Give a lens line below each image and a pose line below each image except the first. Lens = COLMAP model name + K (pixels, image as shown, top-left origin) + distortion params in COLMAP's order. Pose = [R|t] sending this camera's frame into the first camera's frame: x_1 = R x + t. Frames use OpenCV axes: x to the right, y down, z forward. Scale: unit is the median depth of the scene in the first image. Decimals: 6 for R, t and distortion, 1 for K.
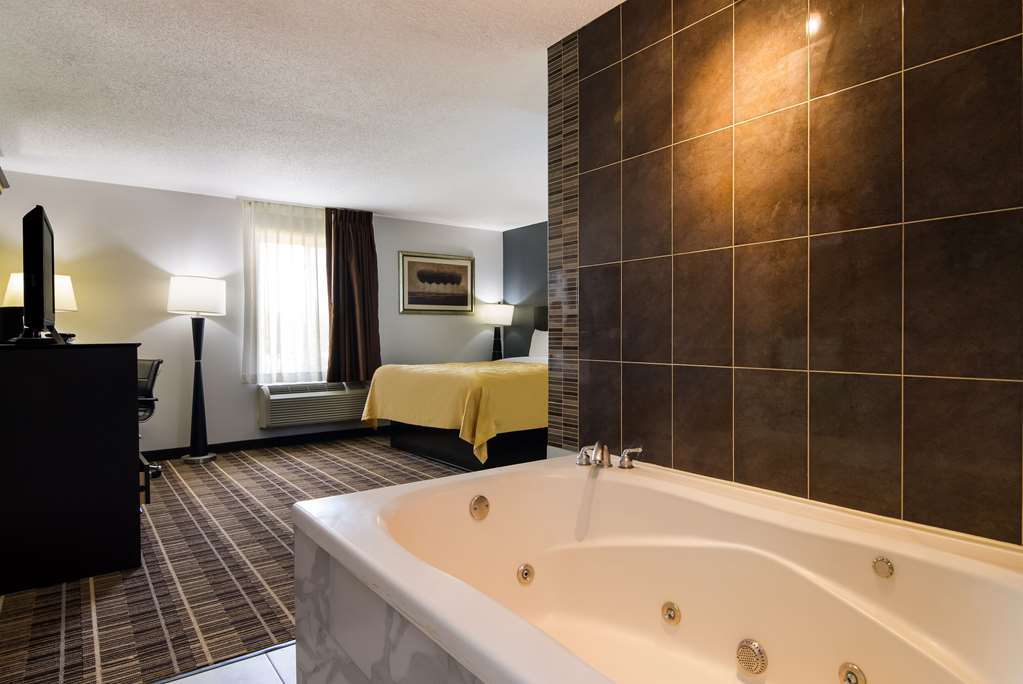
lens RADIAL K [[588.2, 0, 515.7], [0, 588.2, 341.1], [0, 0, 1]] dist [-0.008693, -0.000187]
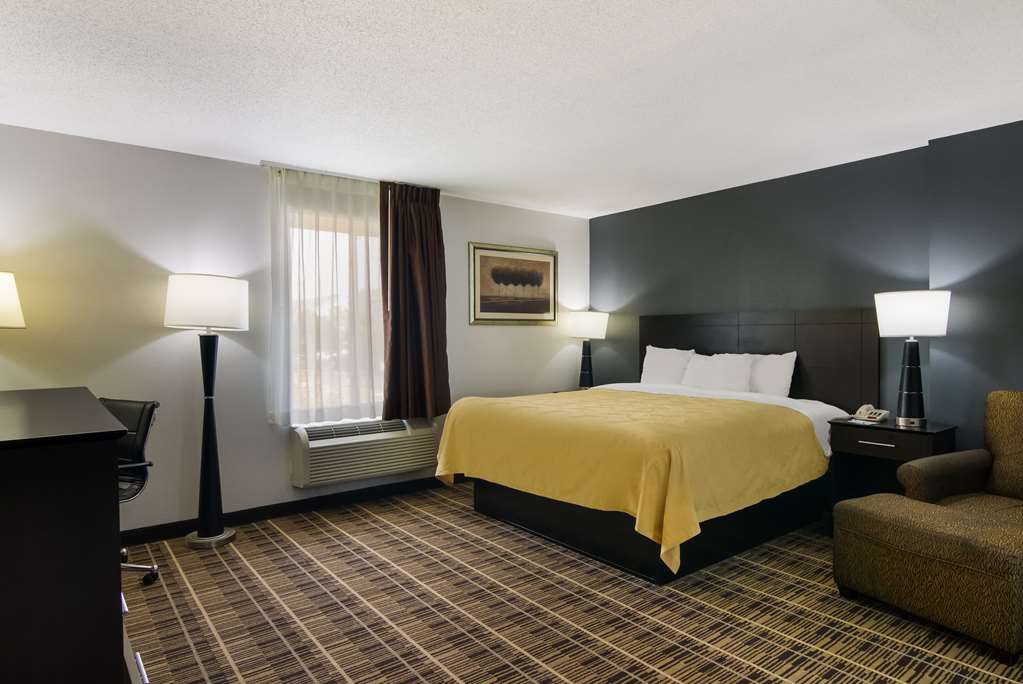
lens RADIAL K [[588.2, 0, 513.0], [0, 588.2, 344.8], [0, 0, 1]] dist [-0.008693, -0.000187]
pose [[0.999886, 0.001541, 0.014991, -0.175825], [-0.001658, 0.999968, 0.007842, -0.030792], [-0.014978, -0.007866, 0.999857, 0.275544]]
